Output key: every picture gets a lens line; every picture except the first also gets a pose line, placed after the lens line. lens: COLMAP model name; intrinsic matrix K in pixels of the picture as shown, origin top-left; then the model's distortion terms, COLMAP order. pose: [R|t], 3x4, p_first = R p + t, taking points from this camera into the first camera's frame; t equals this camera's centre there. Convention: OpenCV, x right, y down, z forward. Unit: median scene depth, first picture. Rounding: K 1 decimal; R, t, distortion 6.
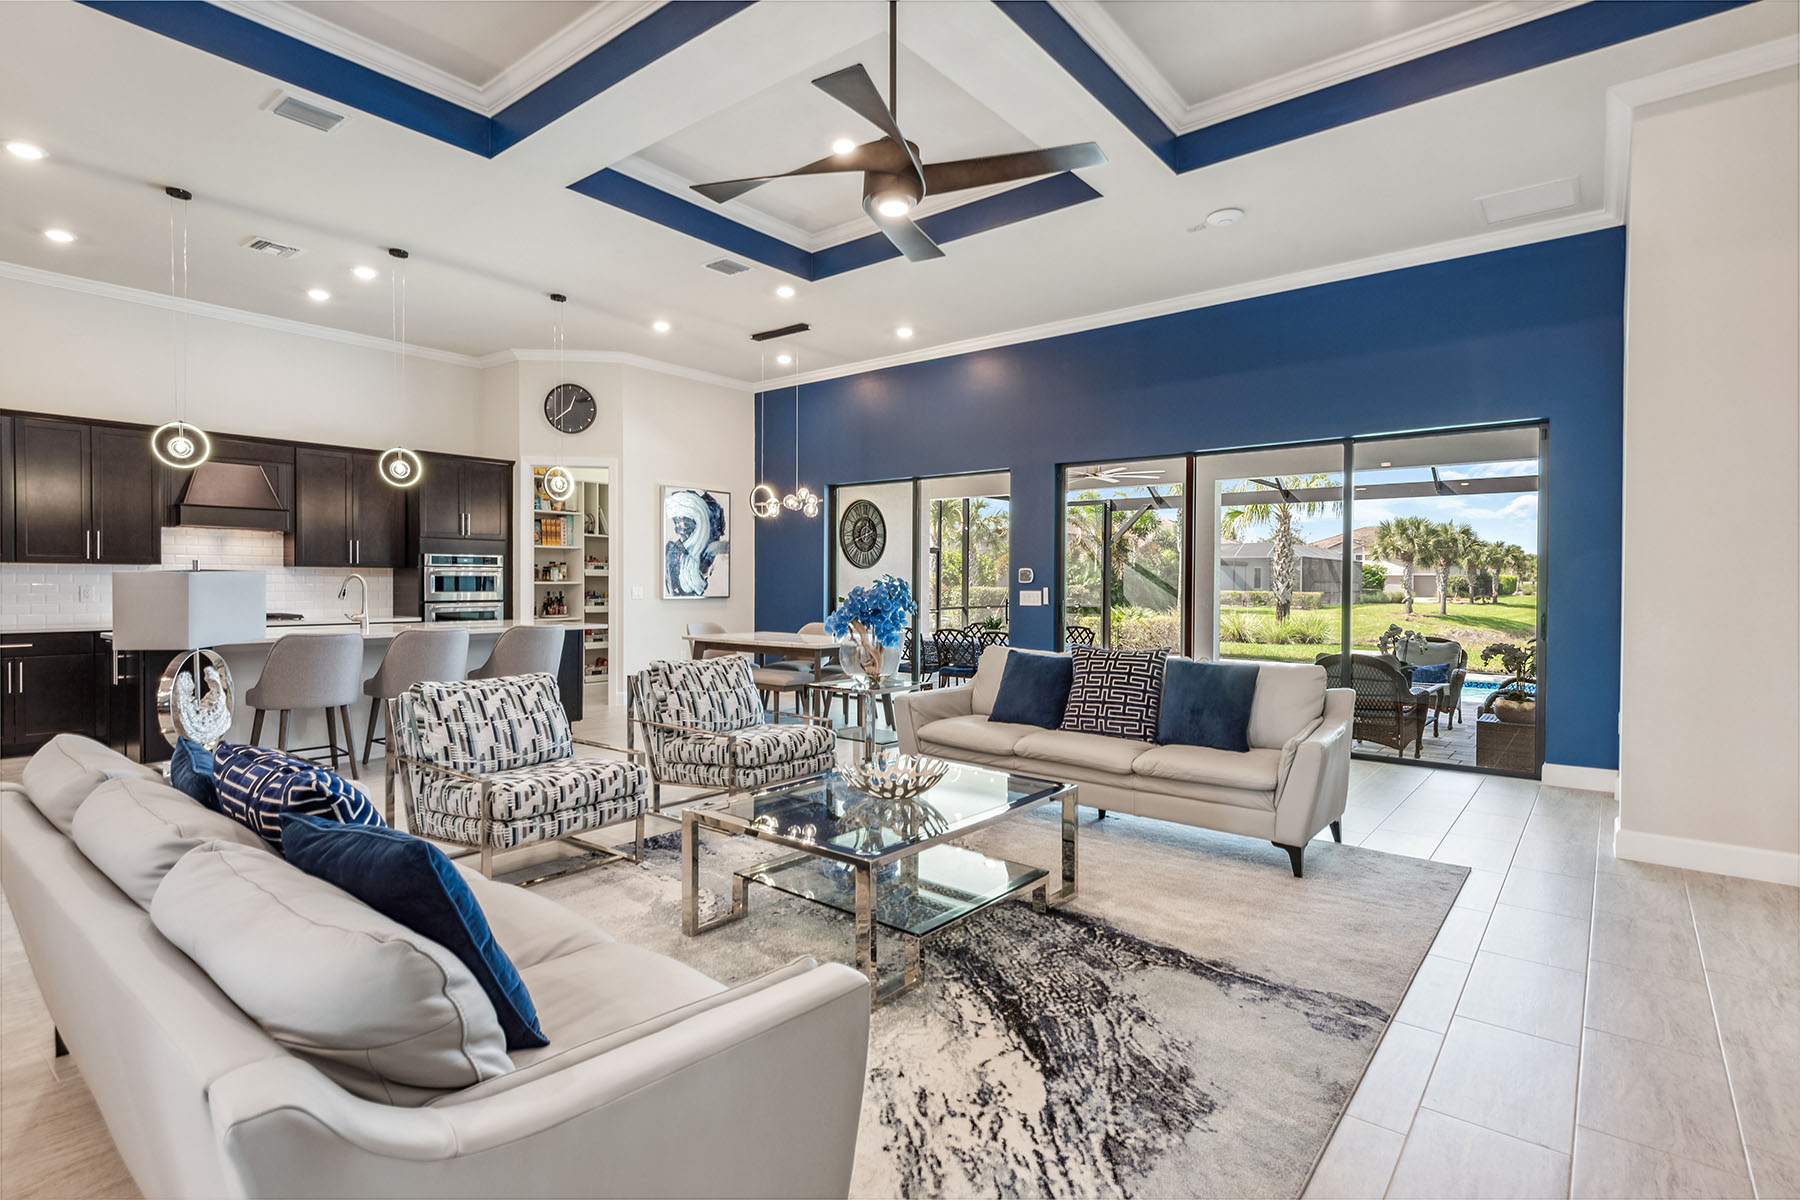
lens RADIAL K [[880.3, 0, 900.0], [0, 880.3, 600.0], [0, 0, 1]] dist [0.028747, 0.000081]
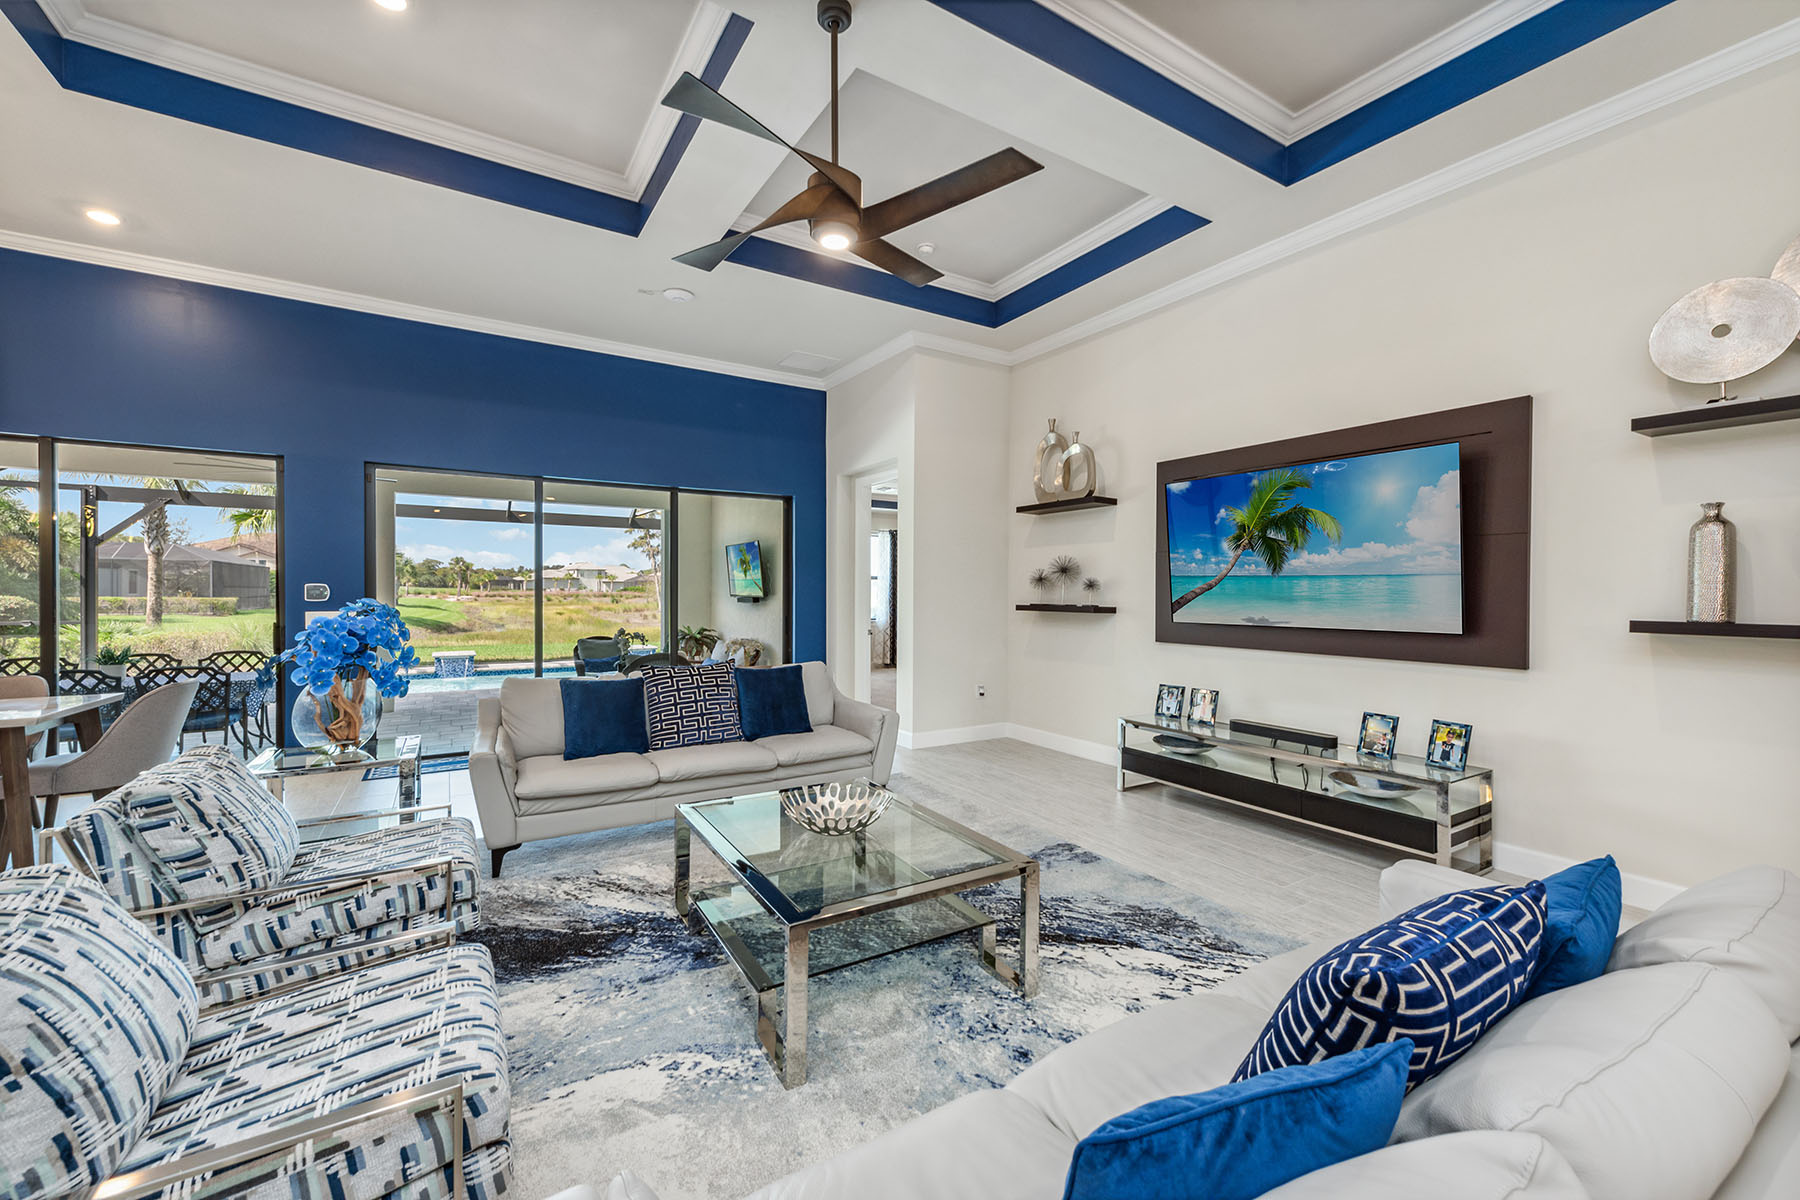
lens RADIAL K [[726.2, 0, 900.0], [0, 726.2, 600.0], [0, 0, 1]] dist [0.002888, 0.000257]
pose [[0.323945, -0.018546, 0.945894, -0.542968], [0.018554, 0.999740, 0.013248, -0.033467], [-0.945894, 0.013259, 0.324205, 0.480106]]
